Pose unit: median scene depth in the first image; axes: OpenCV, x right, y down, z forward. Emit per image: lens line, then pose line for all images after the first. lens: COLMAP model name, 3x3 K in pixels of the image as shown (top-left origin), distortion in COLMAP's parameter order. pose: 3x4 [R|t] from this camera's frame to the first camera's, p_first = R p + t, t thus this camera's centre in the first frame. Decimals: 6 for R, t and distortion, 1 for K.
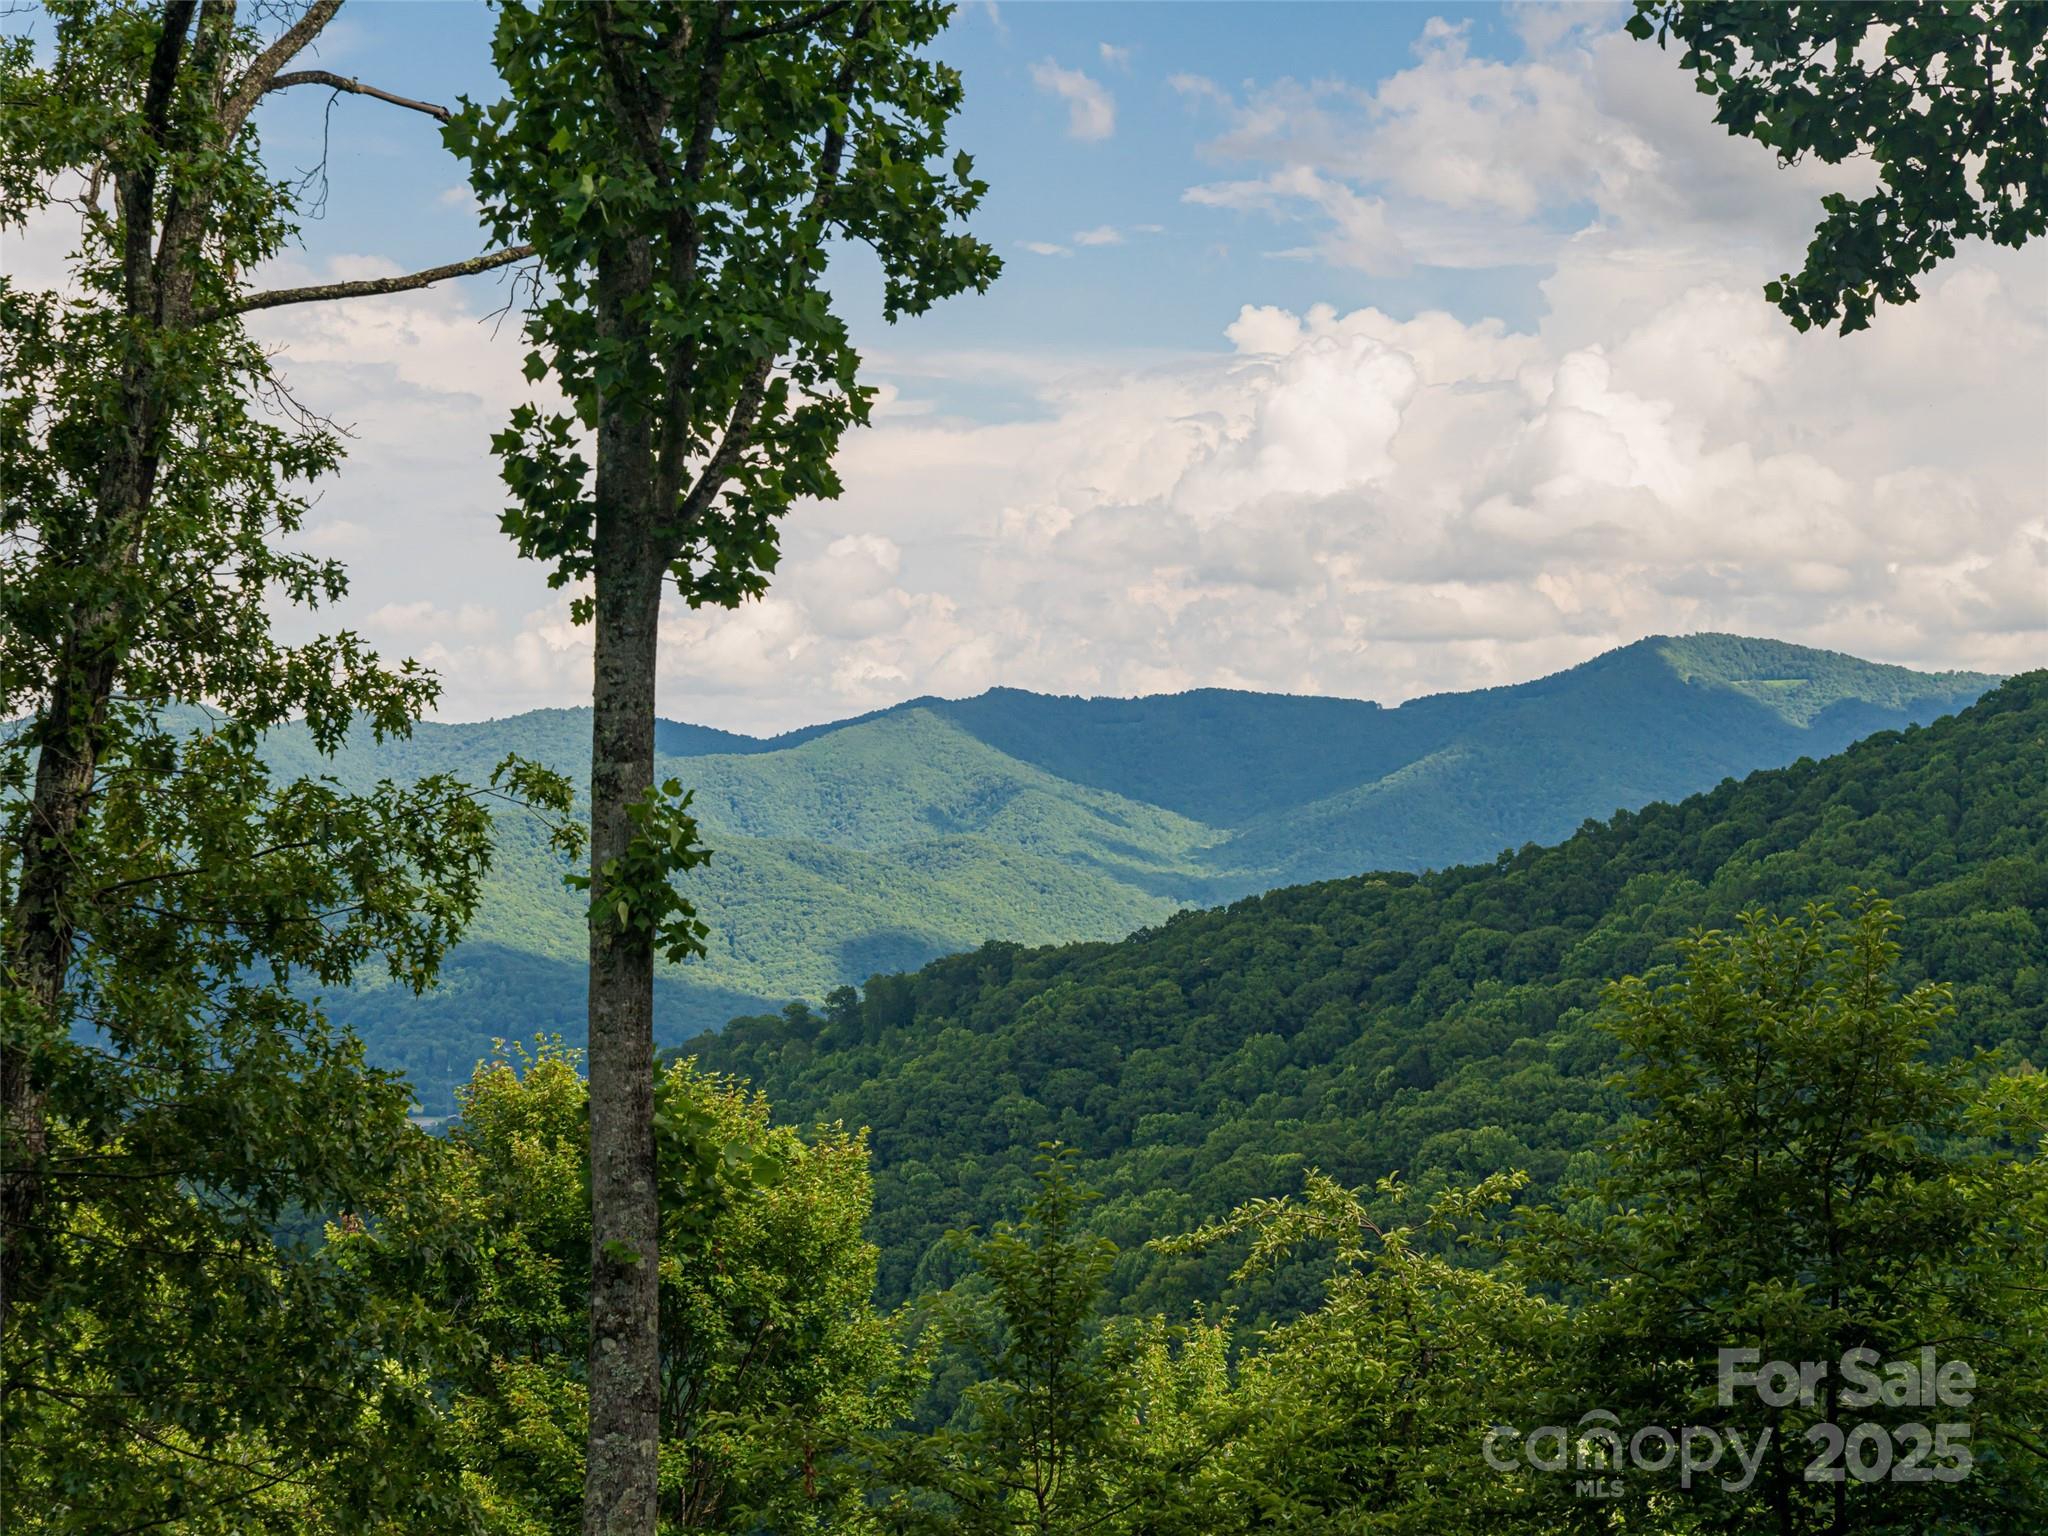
lens RADIAL K [[4466.3, 0, 1024.0], [0, 4466.3, 768.0], [0, 0, 1]] dist [0.001070, 0.253541]
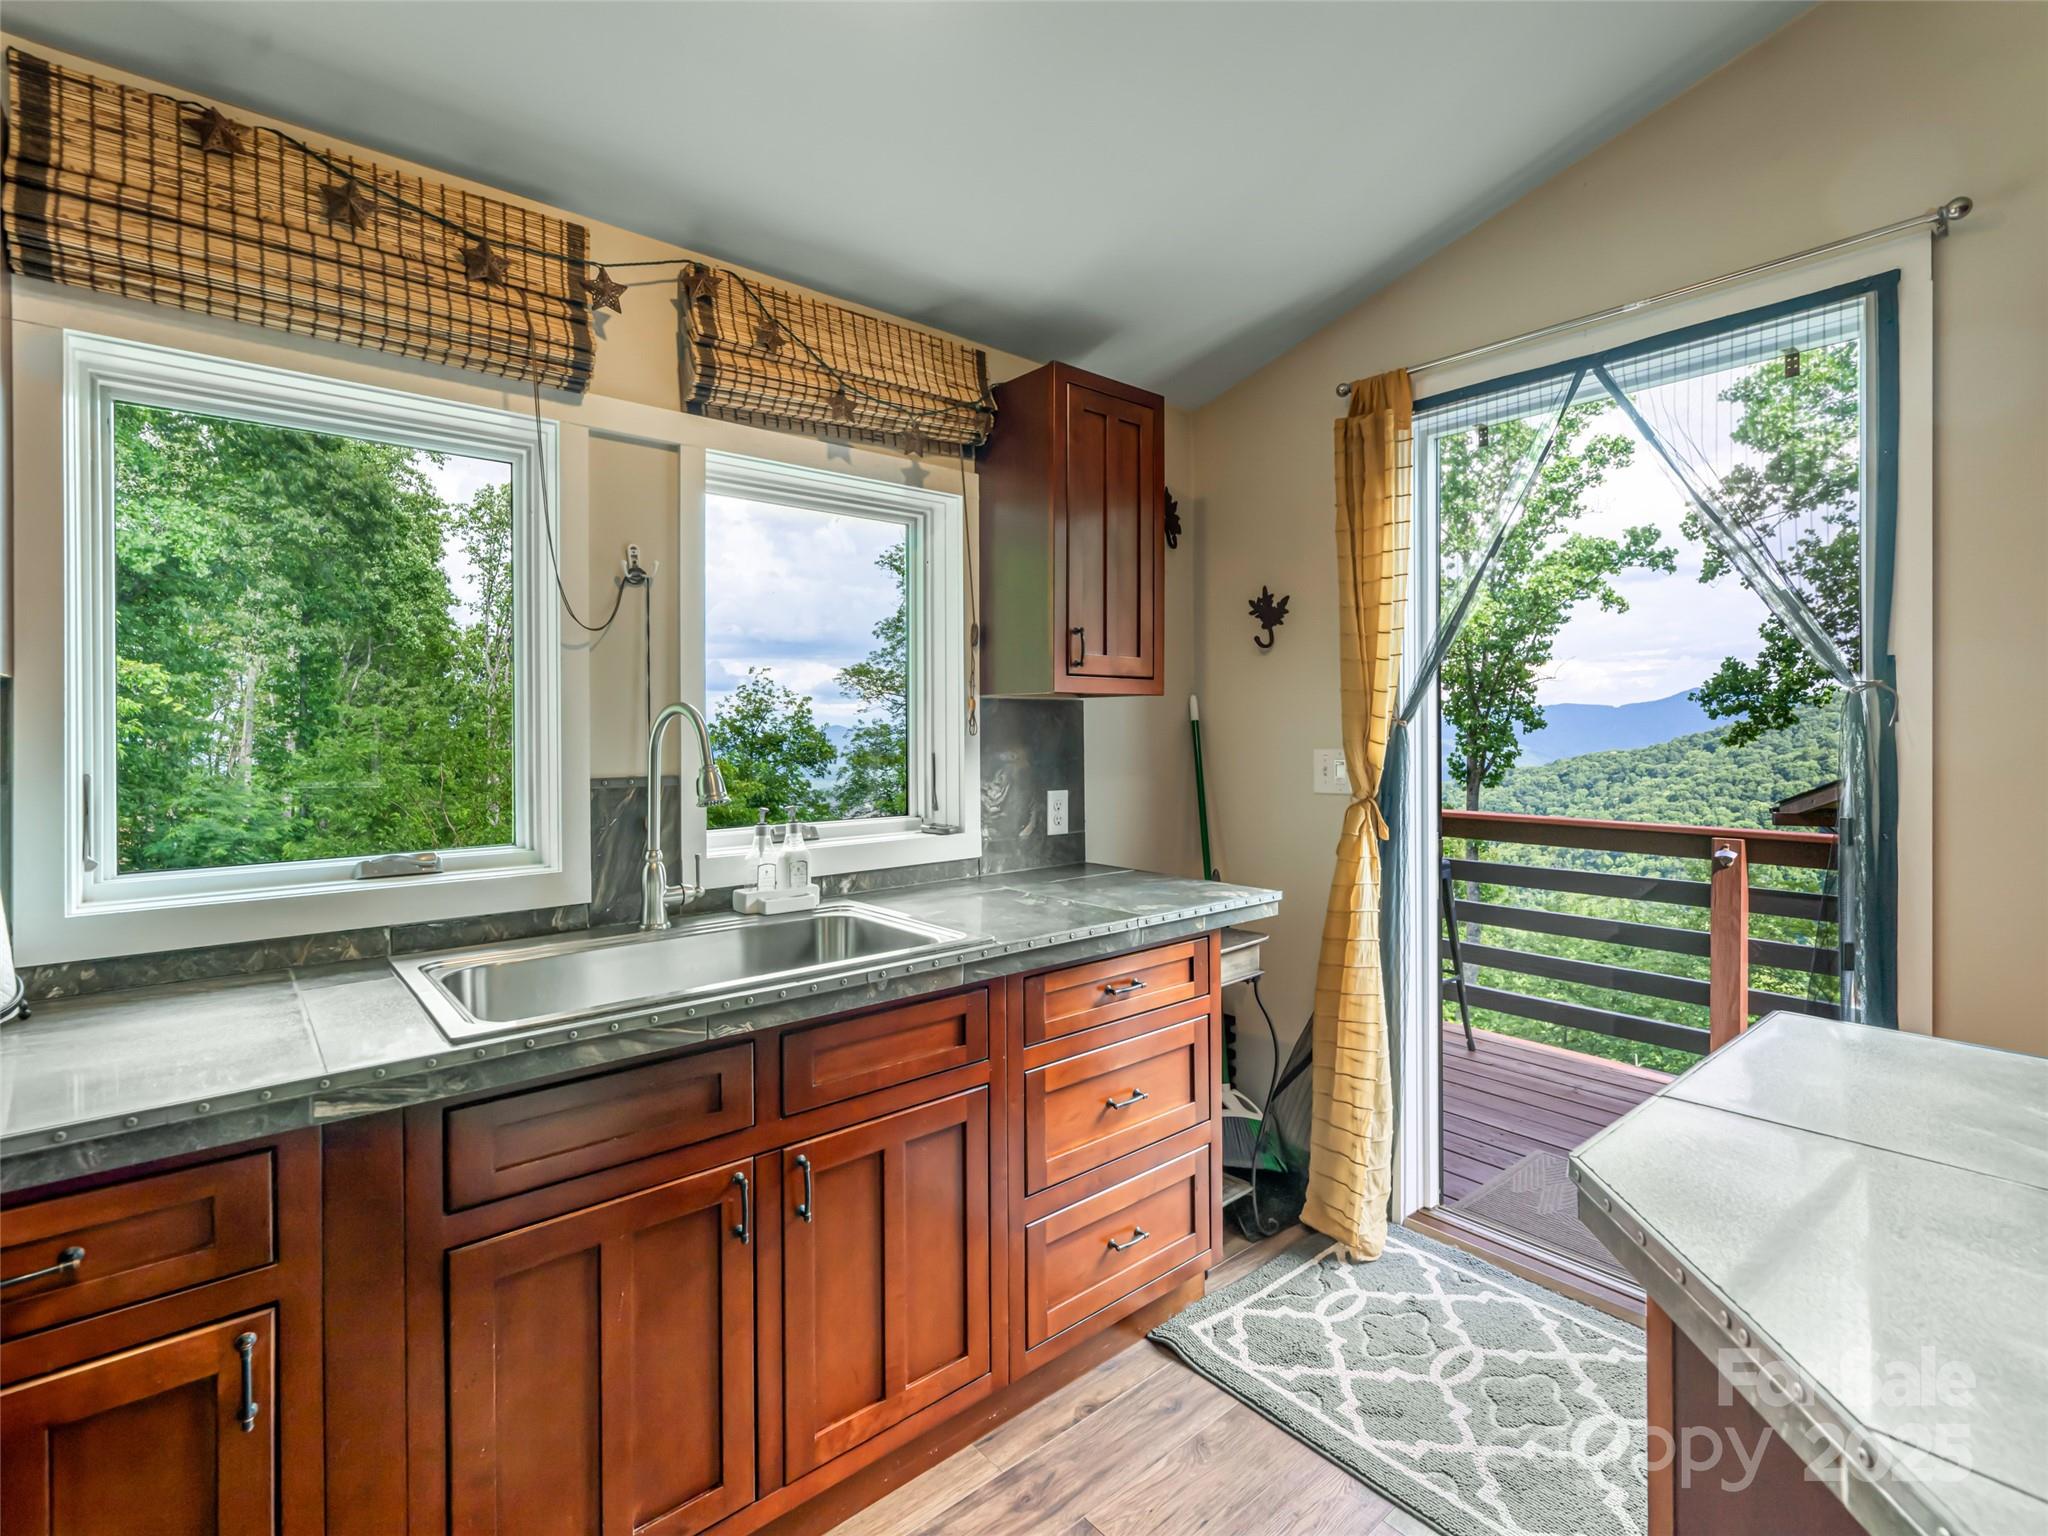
lens RADIAL K [[931.2, 0, 1038.2], [0, 931.2, 747.5], [0, 0, 1]] dist [-0.000628, 0.000160]
pose [[0.889270, -0.000252, -0.457382, -0.038841], [0.010999, 0.999722, 0.020834, -0.116581], [0.457249, -0.023558, 0.889026, -0.289010]]
